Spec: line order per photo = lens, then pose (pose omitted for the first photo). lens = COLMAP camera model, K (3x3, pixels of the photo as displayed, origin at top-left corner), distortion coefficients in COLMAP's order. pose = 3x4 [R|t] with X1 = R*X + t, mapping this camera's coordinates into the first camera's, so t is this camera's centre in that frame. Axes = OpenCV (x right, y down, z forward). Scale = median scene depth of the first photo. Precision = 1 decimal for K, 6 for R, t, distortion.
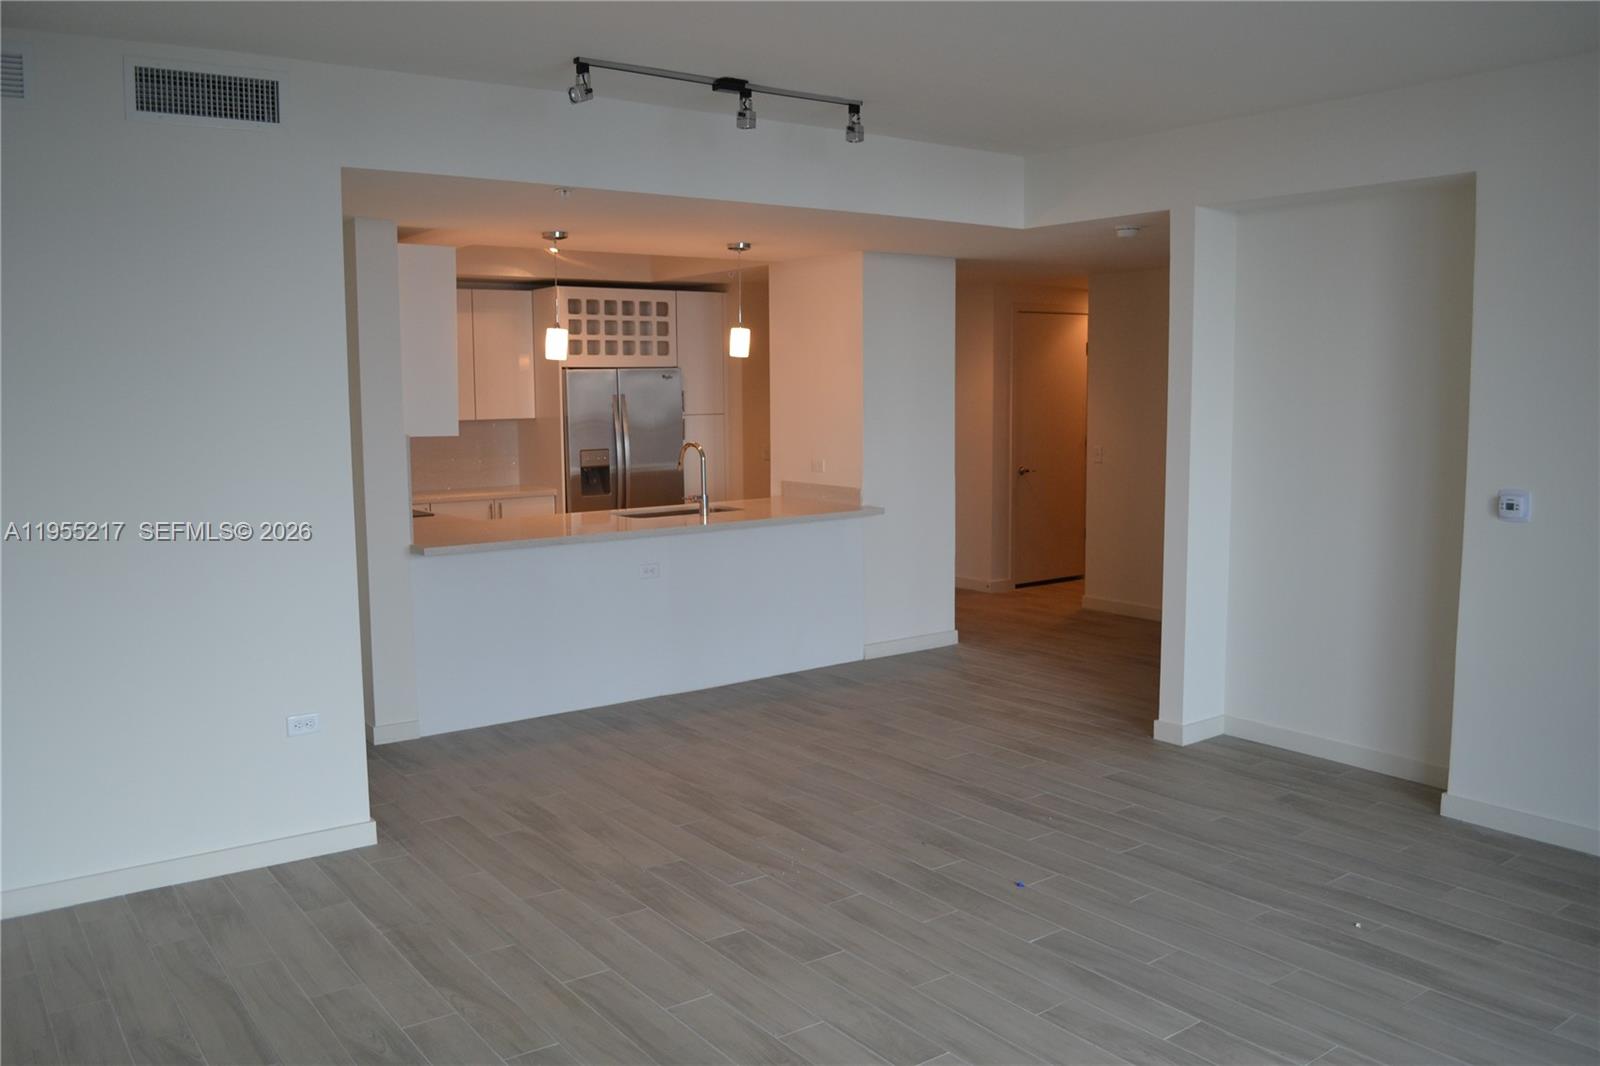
lens RADIAL K [[1278.1, 0, 794.1], [0, 1278.1, 527.9], [0, 0, 1]] dist [-0.082981, 0.008392]
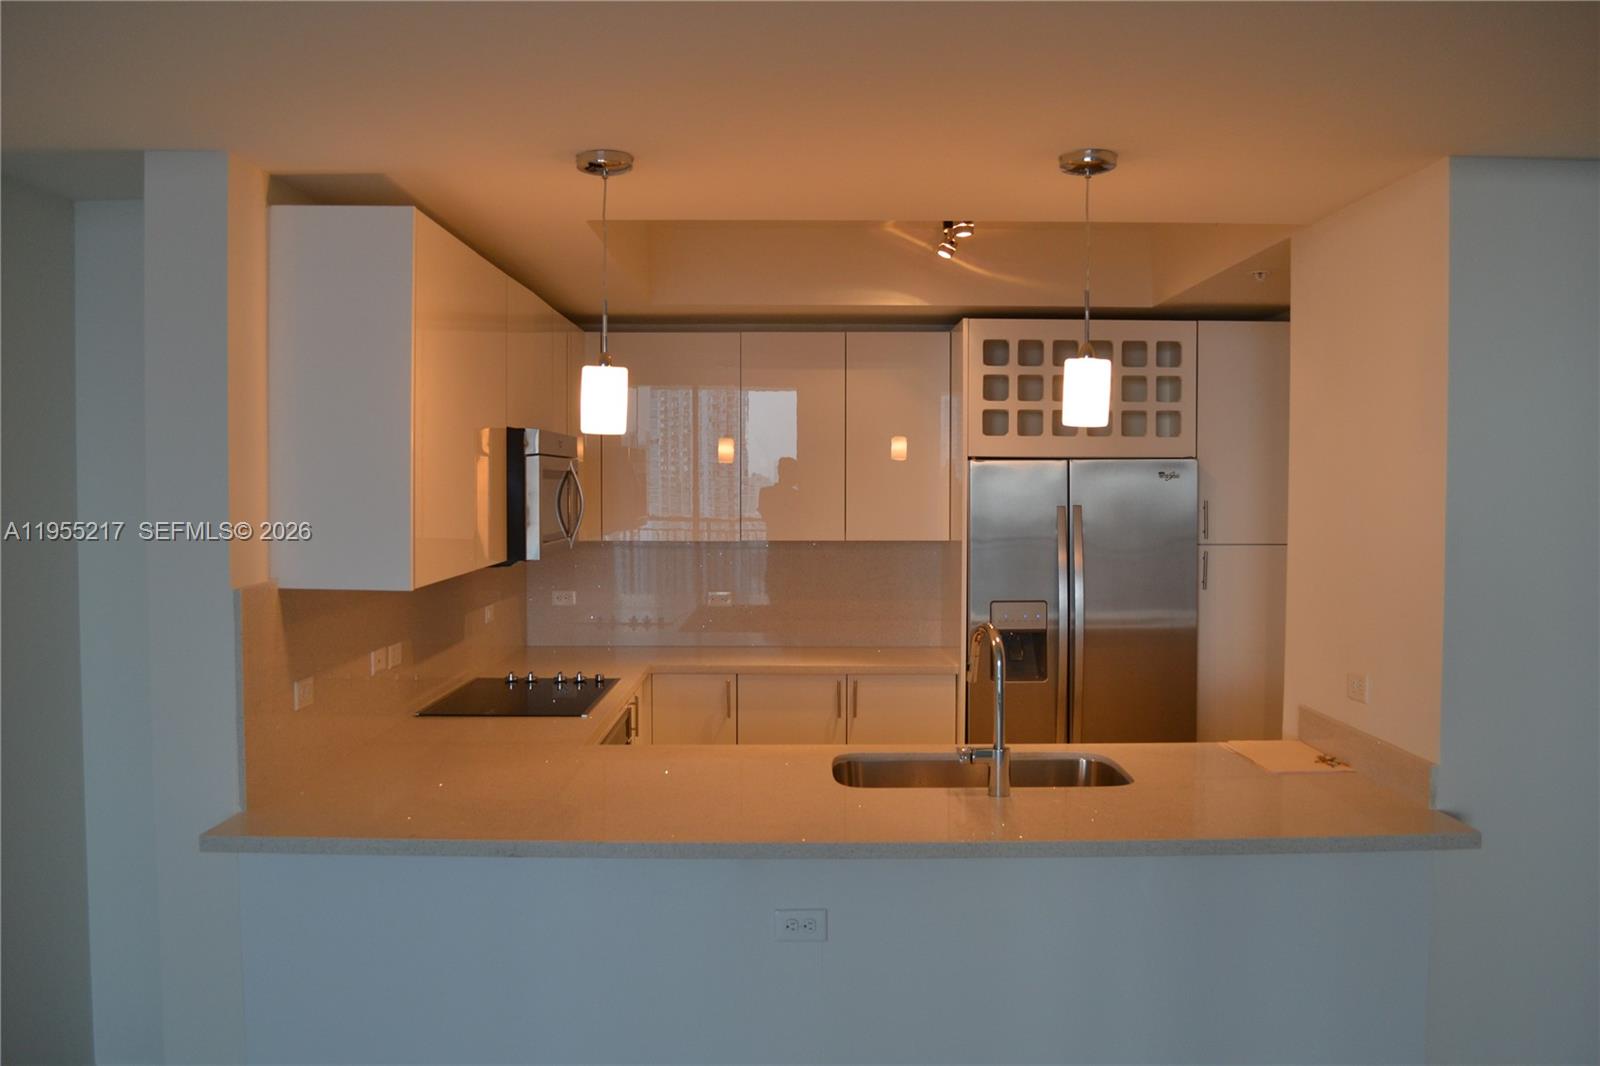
lens RADIAL K [[1278.1, 0, 794.1], [0, 1278.1, 527.9], [0, 0, 1]] dist [-0.082981, 0.008392]
pose [[0.802899, 0.029373, -0.595391, 0.100394], [-0.074240, 0.995936, -0.050981, -0.057754], [0.591475, 0.085134, 0.801817, 0.483875]]
